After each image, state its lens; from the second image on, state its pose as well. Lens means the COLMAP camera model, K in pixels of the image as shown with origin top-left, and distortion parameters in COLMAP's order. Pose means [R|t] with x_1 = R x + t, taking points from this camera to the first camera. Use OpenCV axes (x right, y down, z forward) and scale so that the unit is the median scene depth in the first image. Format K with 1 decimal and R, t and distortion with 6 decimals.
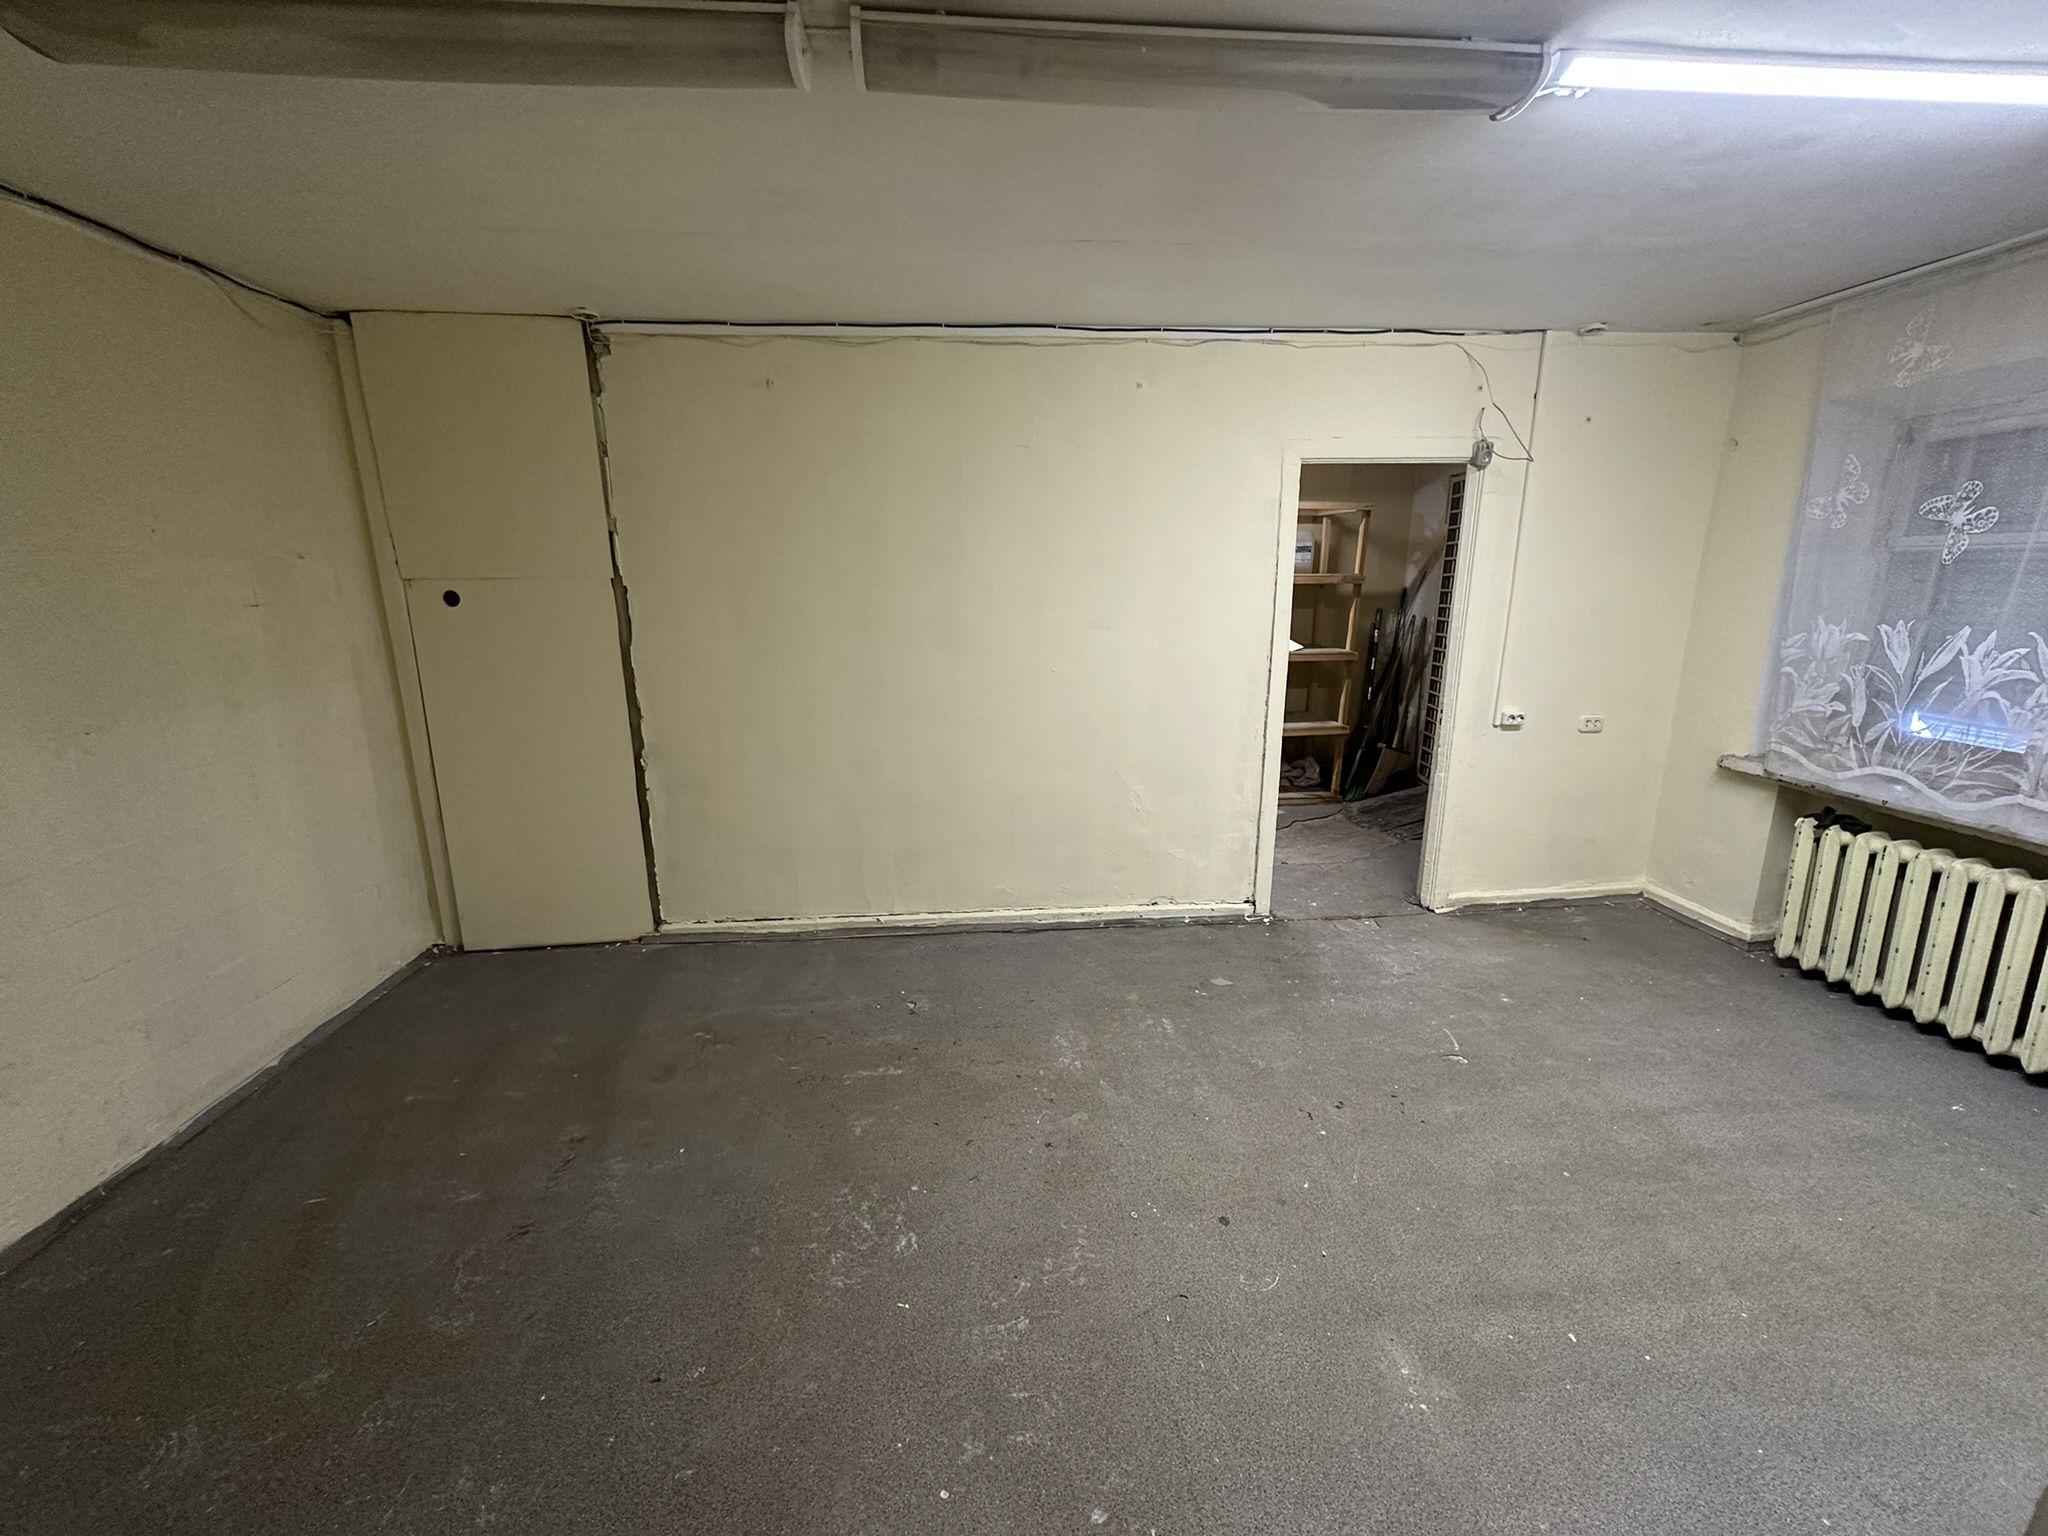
lens RADIAL K [[814.9, 0, 1027.8], [0, 814.9, 768.5], [0, 0, 1]] dist [-0.003828, 0.000718]
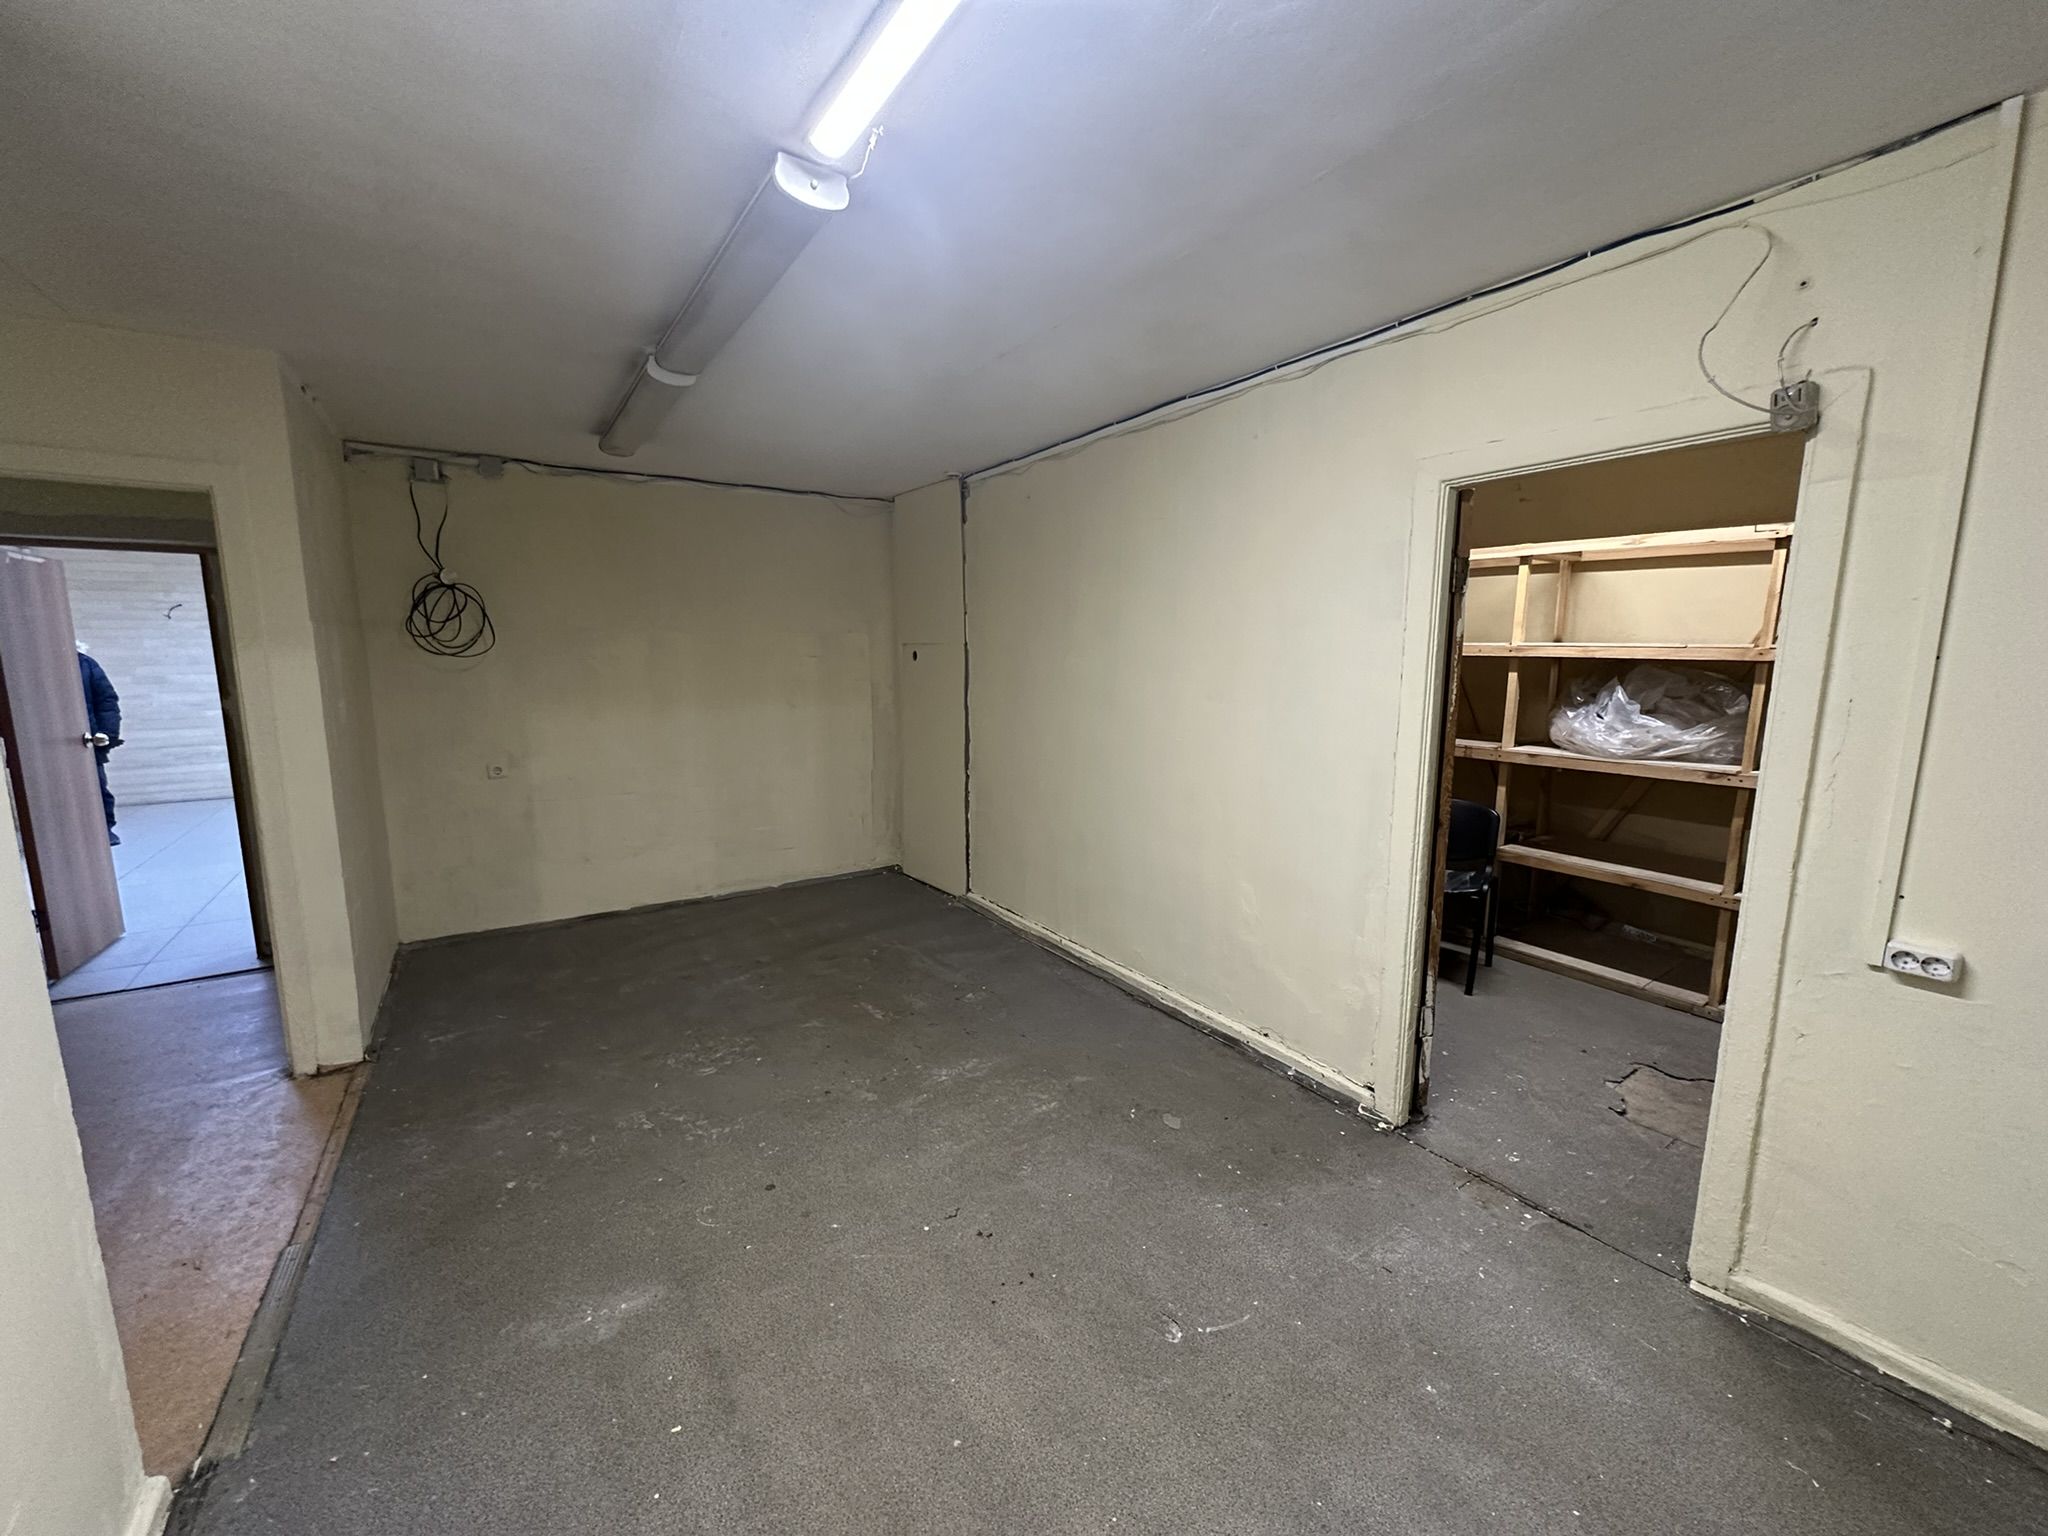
lens RADIAL K [[814.9, 0, 1030.8], [0, 814.9, 771.6], [0, 0, 1]] dist [-0.003828, 0.000718]
pose [[0.485332, 0.138454, -0.863298, 0.871526], [-0.206126, 0.977670, 0.040916, -0.097712], [0.849685, 0.158091, 0.503033, 0.412691]]
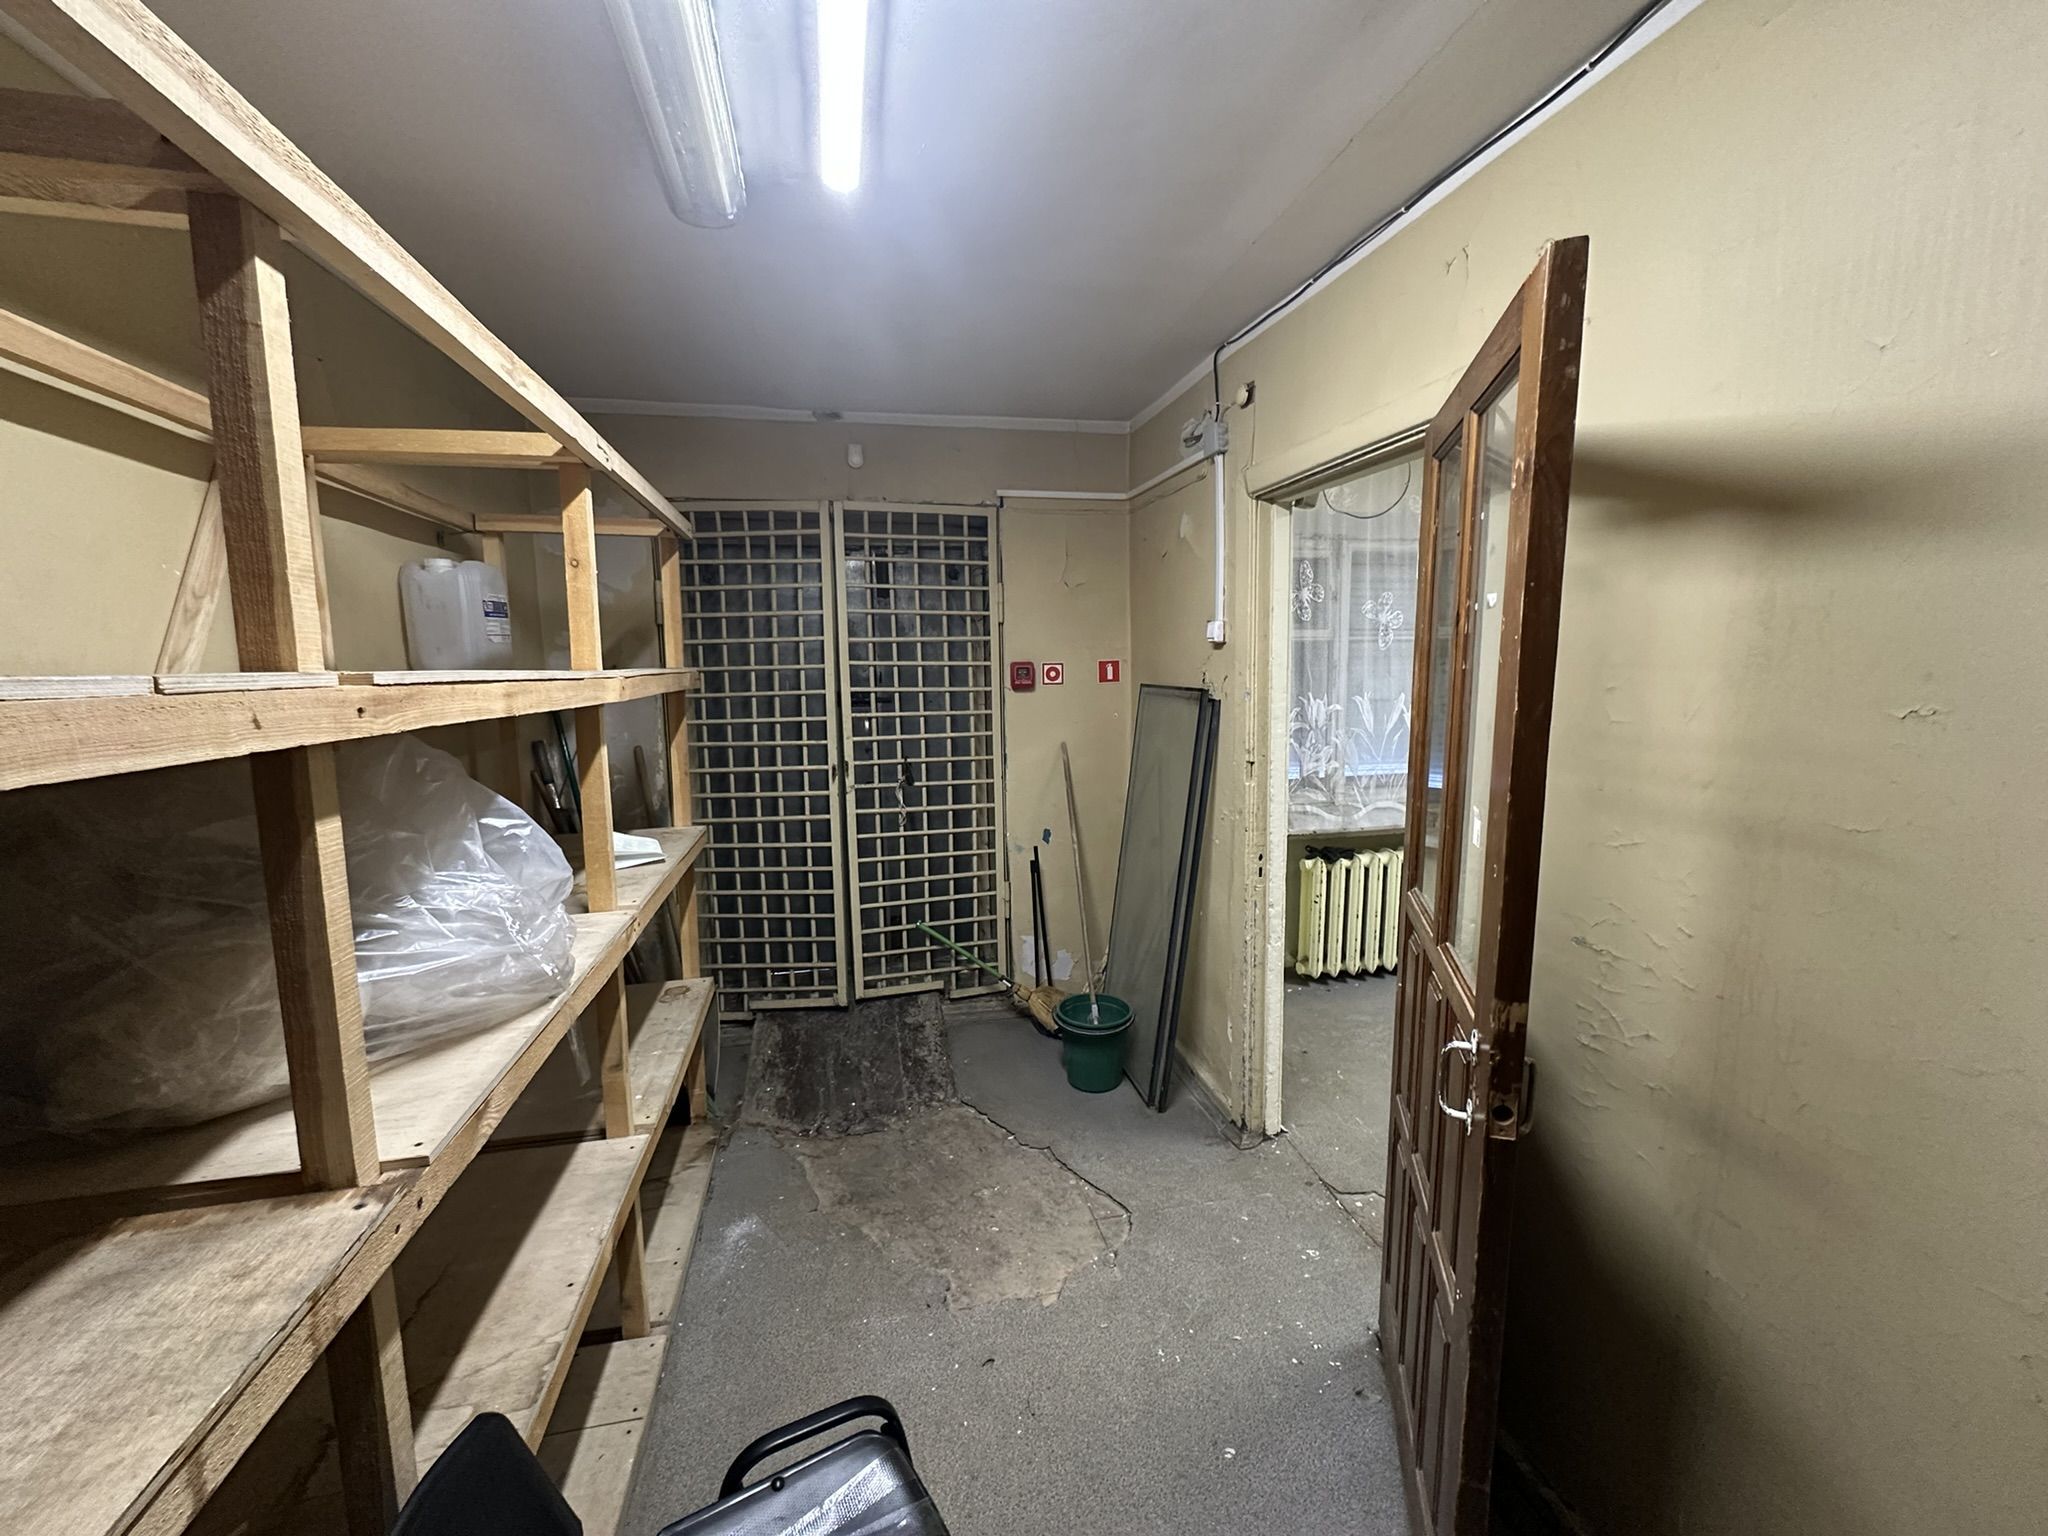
lens RADIAL K [[814.9, 0, 1010.2], [0, 814.9, 772.3], [0, 0, 1]] dist [-0.003828, 0.000718]
pose [[-0.115711, -0.127013, 0.985129, -0.155951], [0.245370, 0.957398, 0.152259, -0.359569], [-0.962499, 0.259339, -0.079617, 1.519361]]
